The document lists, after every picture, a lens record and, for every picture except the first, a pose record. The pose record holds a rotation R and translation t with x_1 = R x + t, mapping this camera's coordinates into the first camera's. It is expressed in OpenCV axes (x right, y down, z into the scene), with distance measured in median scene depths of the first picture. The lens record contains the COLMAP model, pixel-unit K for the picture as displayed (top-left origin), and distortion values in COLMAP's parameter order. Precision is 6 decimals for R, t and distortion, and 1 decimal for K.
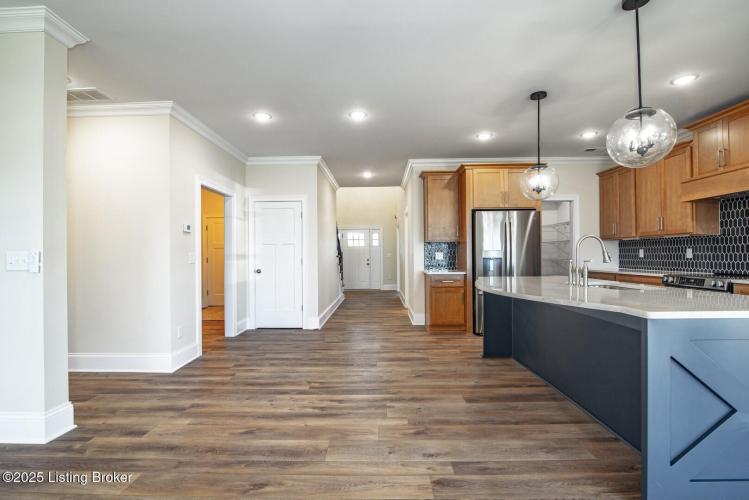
lens RADIAL K [[348.6, 0, 374.5], [0, 348.6, 250.0], [0, 0, 1]] dist [-0.009036, -0.000060]
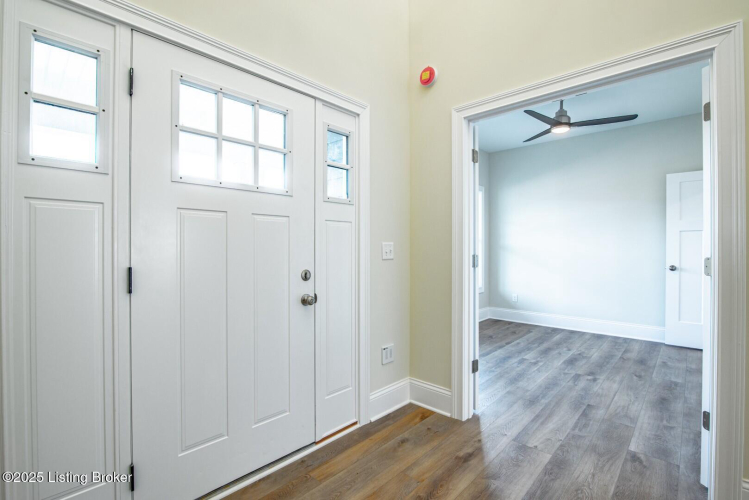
lens RADIAL K [[348.6, 0, 374.5], [0, 348.6, 250.0], [0, 0, 1]] dist [-0.009036, -0.000060]
pose [[0.668613, 0.007270, 0.743575, -0.262283], [-0.017916, 0.999819, 0.006335, 0.029613], [-0.743395, -0.017558, 0.668622, 1.820504]]
